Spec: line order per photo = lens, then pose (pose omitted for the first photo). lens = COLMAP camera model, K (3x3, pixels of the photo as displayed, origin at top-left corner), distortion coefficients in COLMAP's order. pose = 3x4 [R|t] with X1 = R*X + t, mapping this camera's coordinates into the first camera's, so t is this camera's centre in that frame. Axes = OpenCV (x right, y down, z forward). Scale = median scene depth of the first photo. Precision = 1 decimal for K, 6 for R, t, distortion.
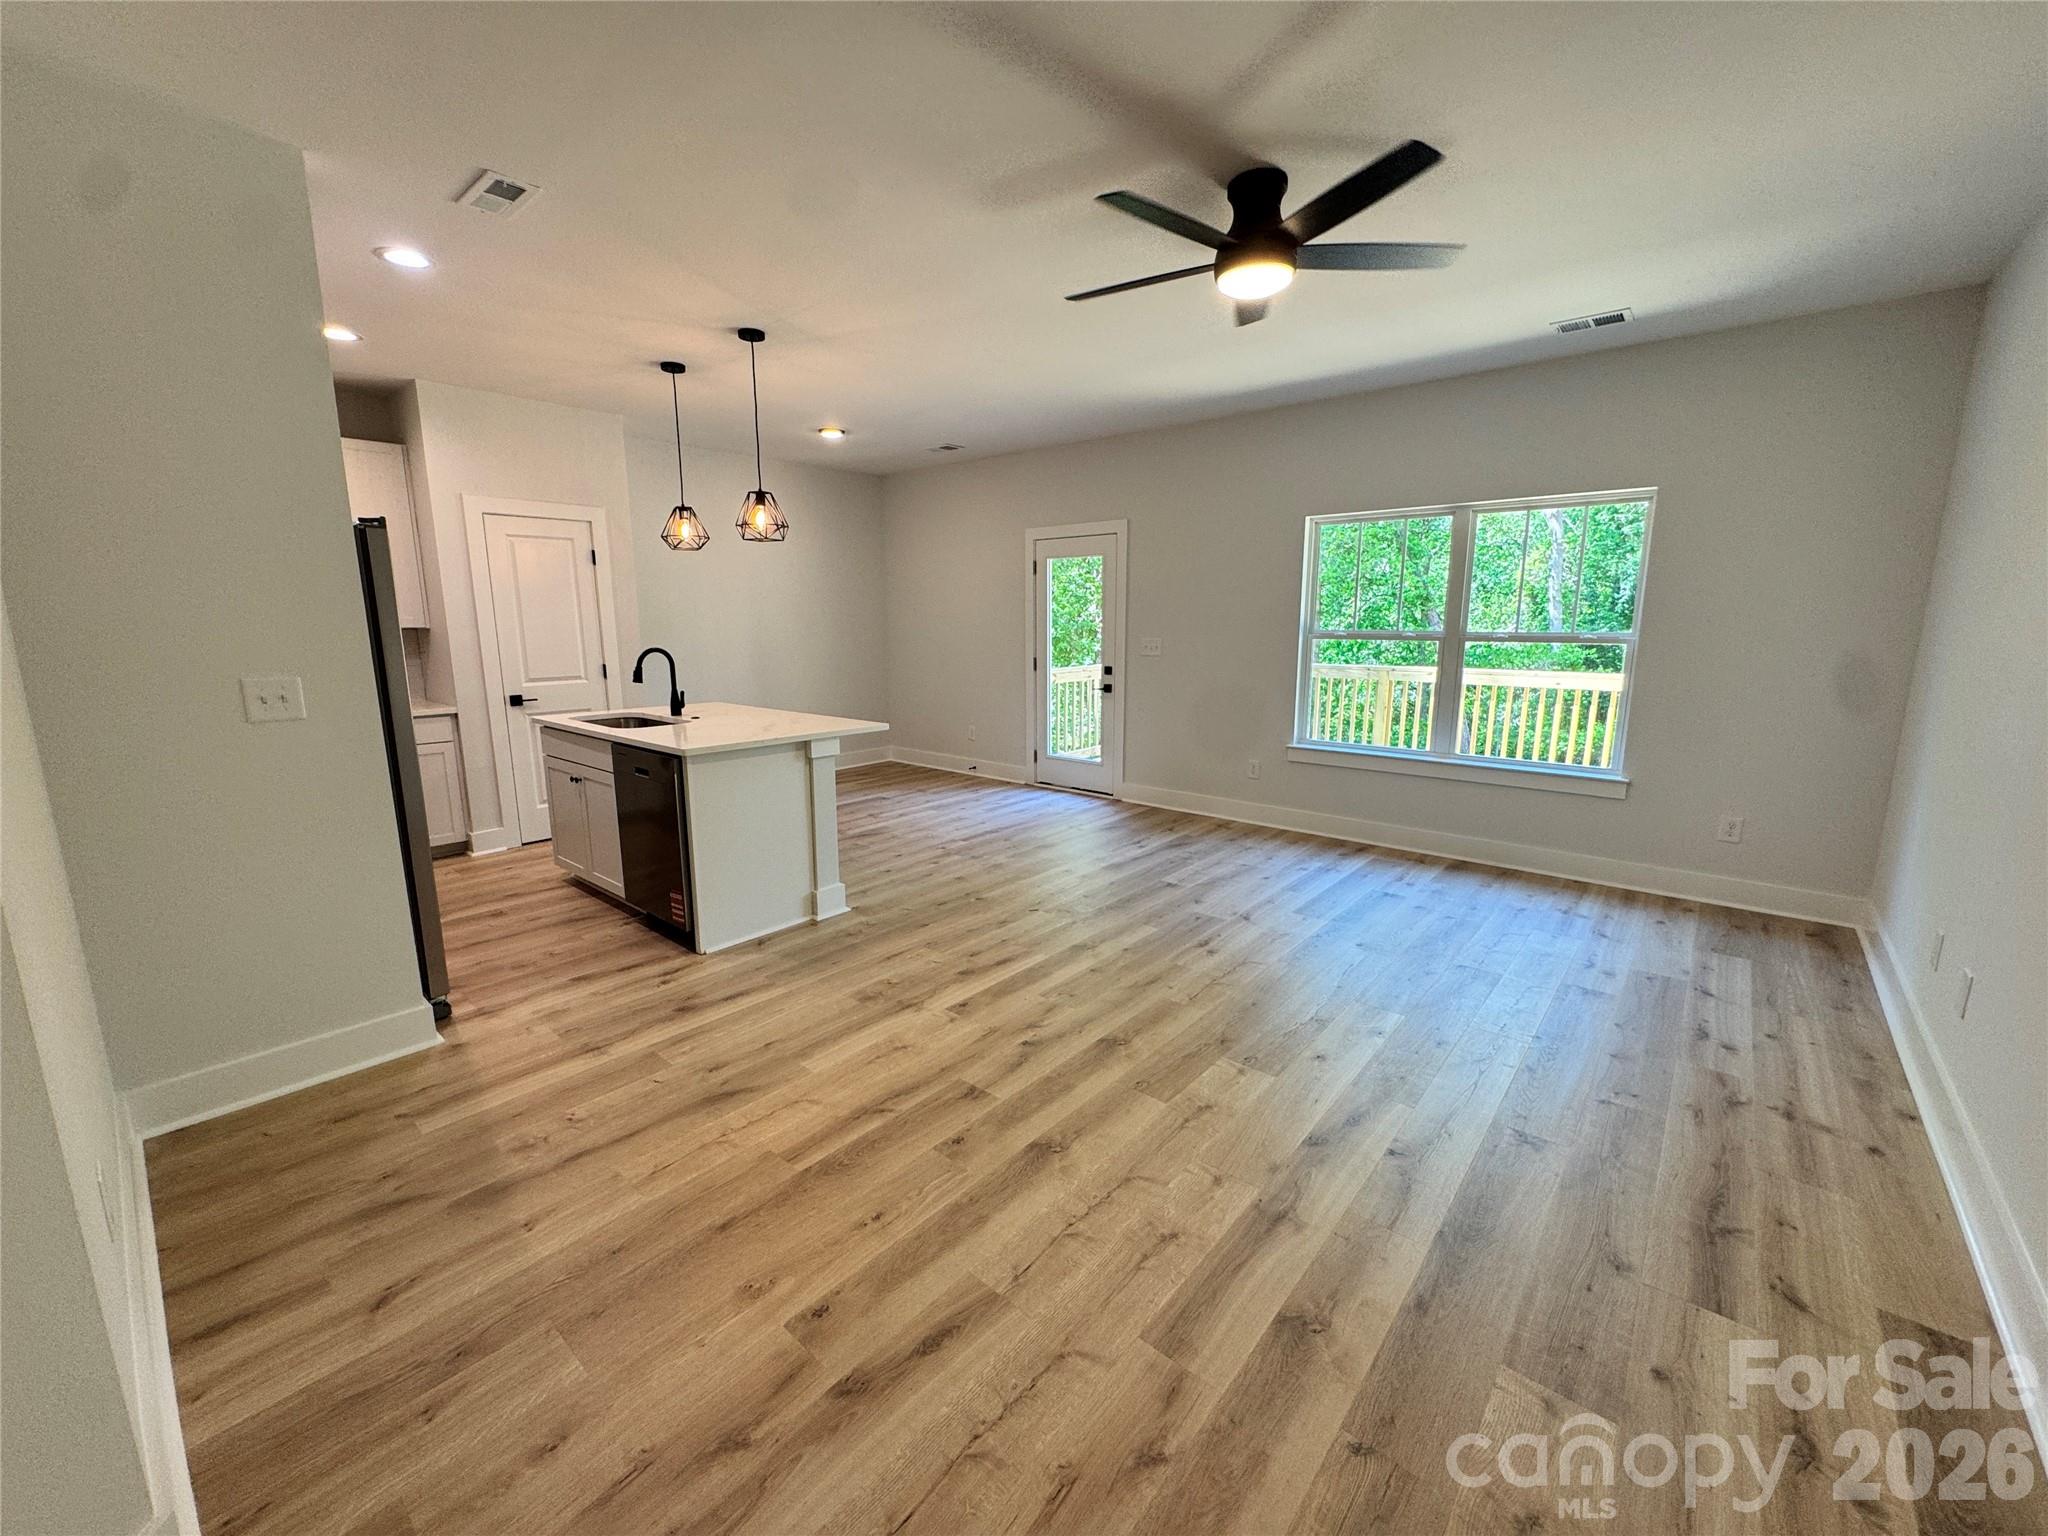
lens RADIAL K [[815.1, 0, 1022.0], [0, 815.1, 766.9], [0, 0, 1]] dist [-0.001647, 0.000188]
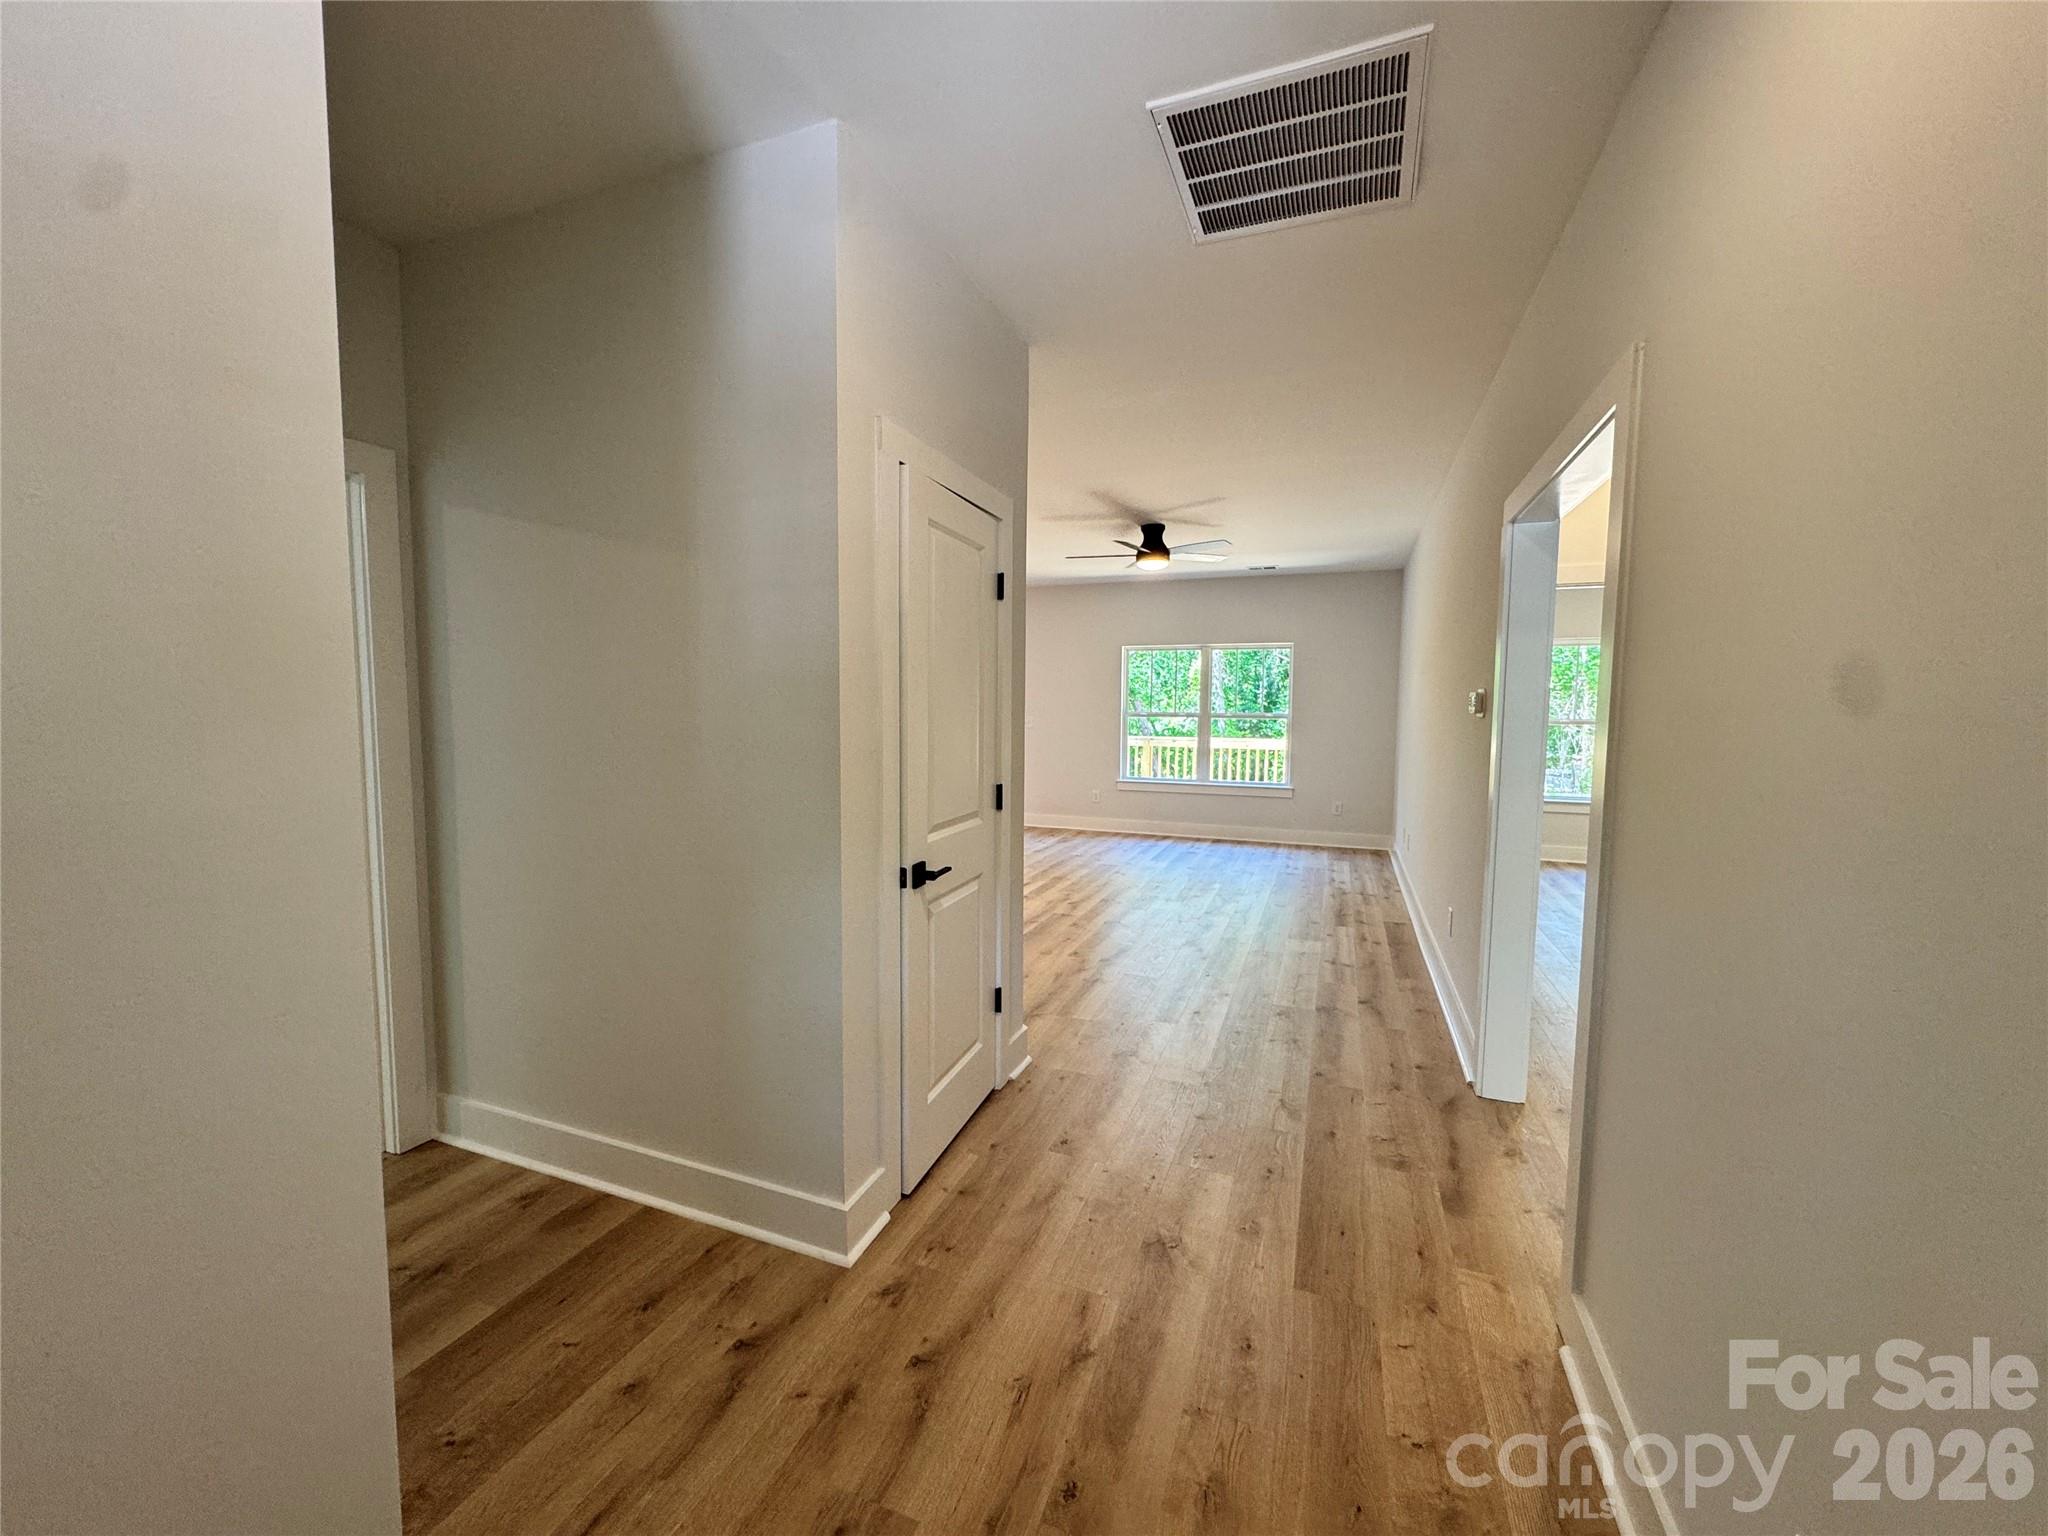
lens RADIAL K [[815.1, 0, 1022.0], [0, 815.1, 766.9], [0, 0, 1]] dist [-0.001647, 0.000188]
pose [[0.940527, -0.014996, 0.339388, -0.725056], [0.050393, 0.994131, -0.095725, 0.165258], [-0.335961, 0.107135, 0.935763, -0.845136]]
